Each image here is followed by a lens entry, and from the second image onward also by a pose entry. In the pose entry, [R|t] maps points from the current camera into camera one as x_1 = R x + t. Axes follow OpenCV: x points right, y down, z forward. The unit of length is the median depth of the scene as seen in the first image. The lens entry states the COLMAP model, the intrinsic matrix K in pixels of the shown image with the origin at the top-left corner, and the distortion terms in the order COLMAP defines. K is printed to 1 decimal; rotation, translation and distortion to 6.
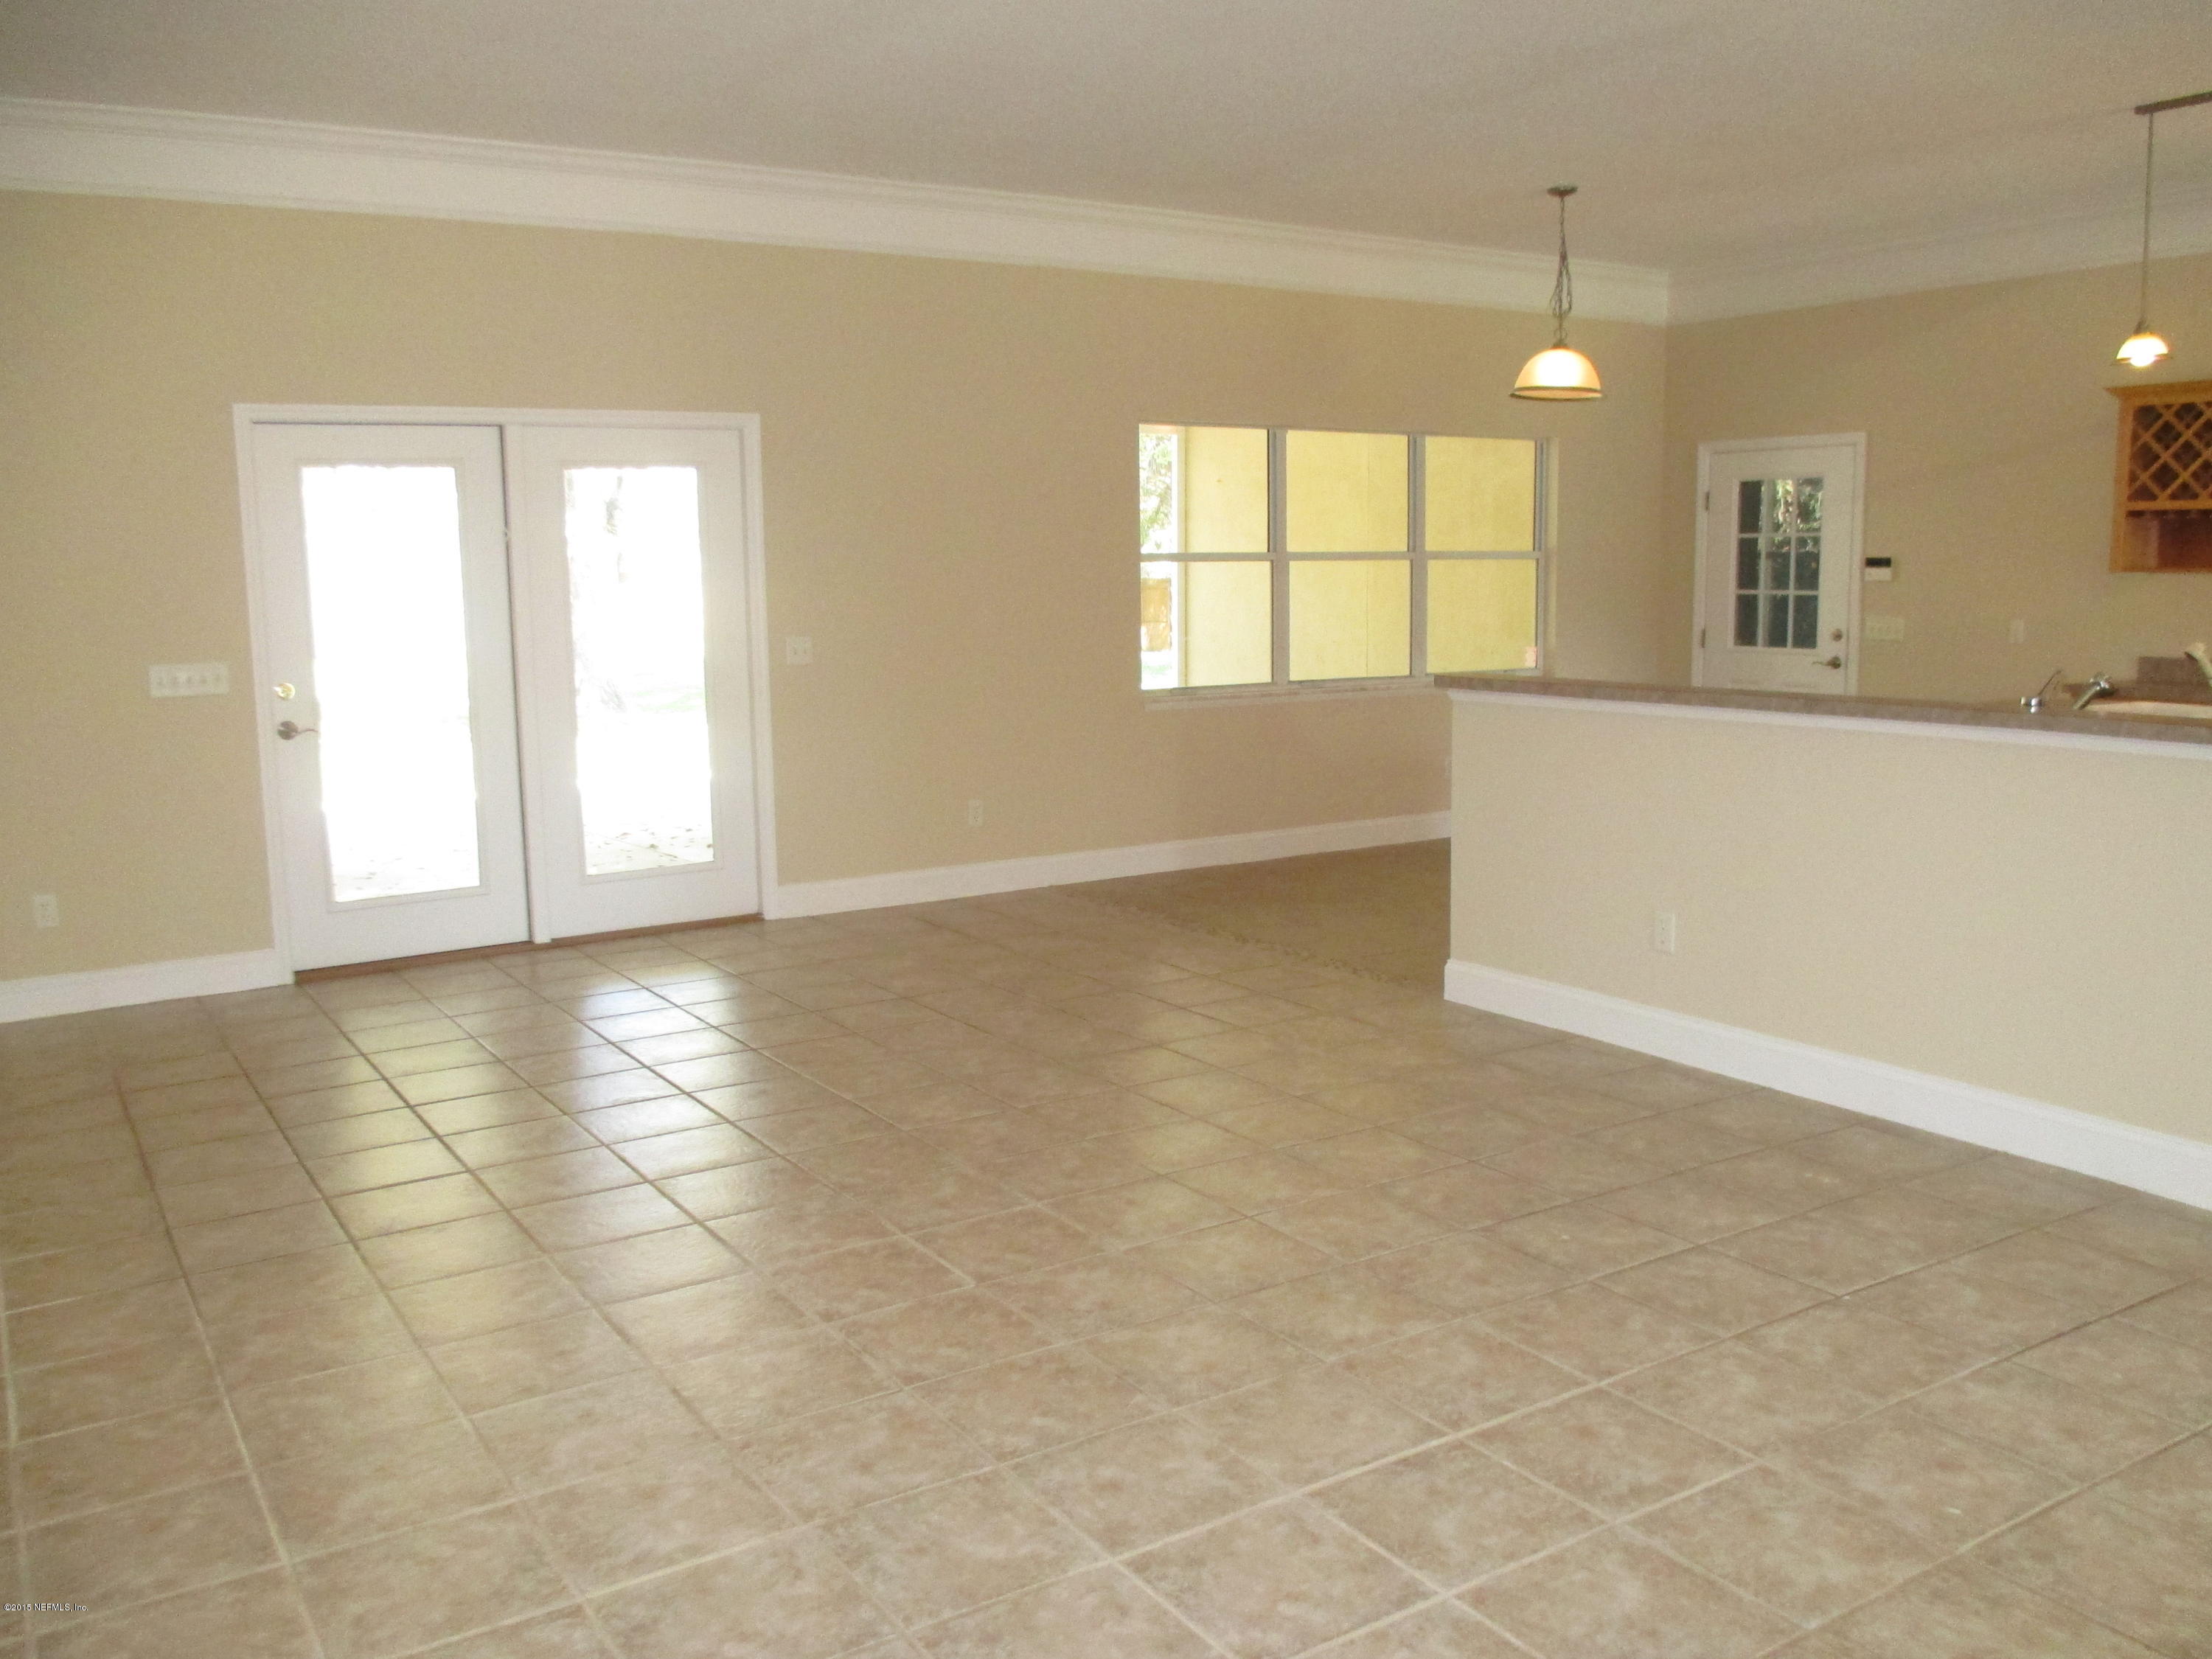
lens RADIAL K [[1904.1, 0, 1103.5], [0, 1904.1, 728.0], [0, 0, 1]] dist [0.006101, 0.000878]
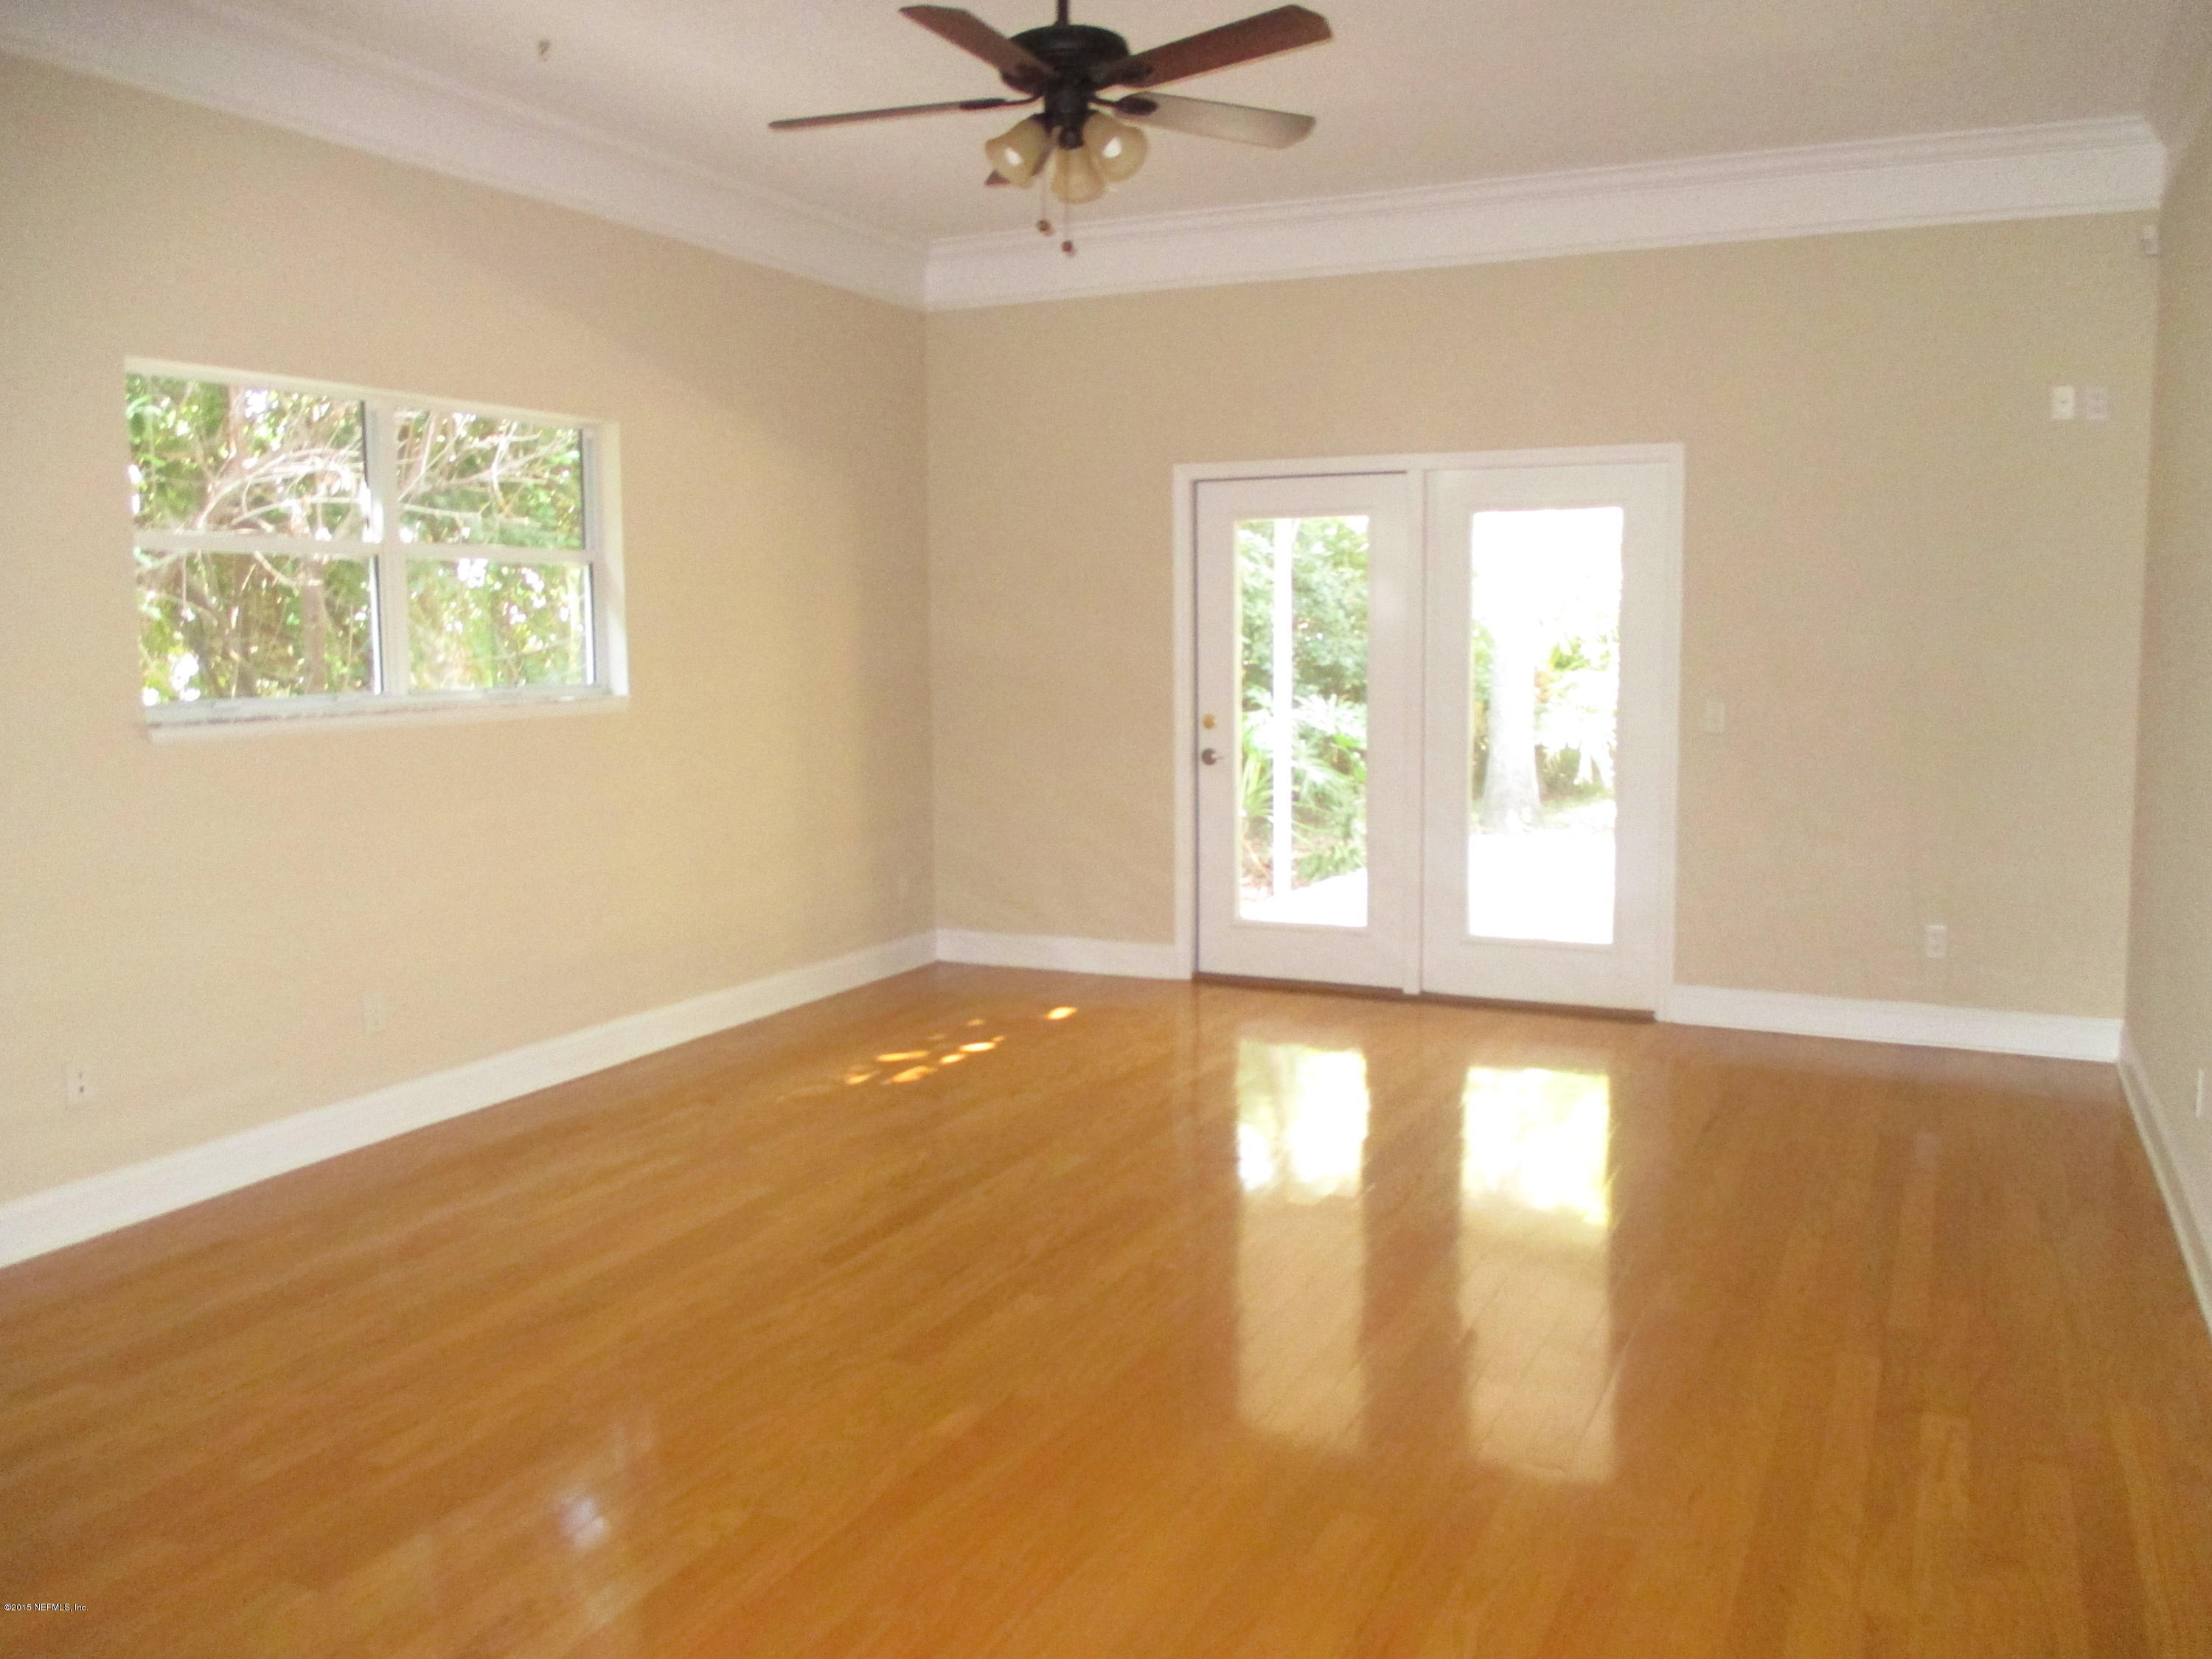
lens RADIAL K [[1904.1, 0, 1103.5], [0, 1904.1, 728.0], [0, 0, 1]] dist [0.006101, 0.000878]
pose [[0.546102, 0.069078, -0.834865, 0.420231], [-0.083857, 0.996096, 0.027566, -0.037603], [0.833511, 0.054955, 0.549763, 0.312193]]
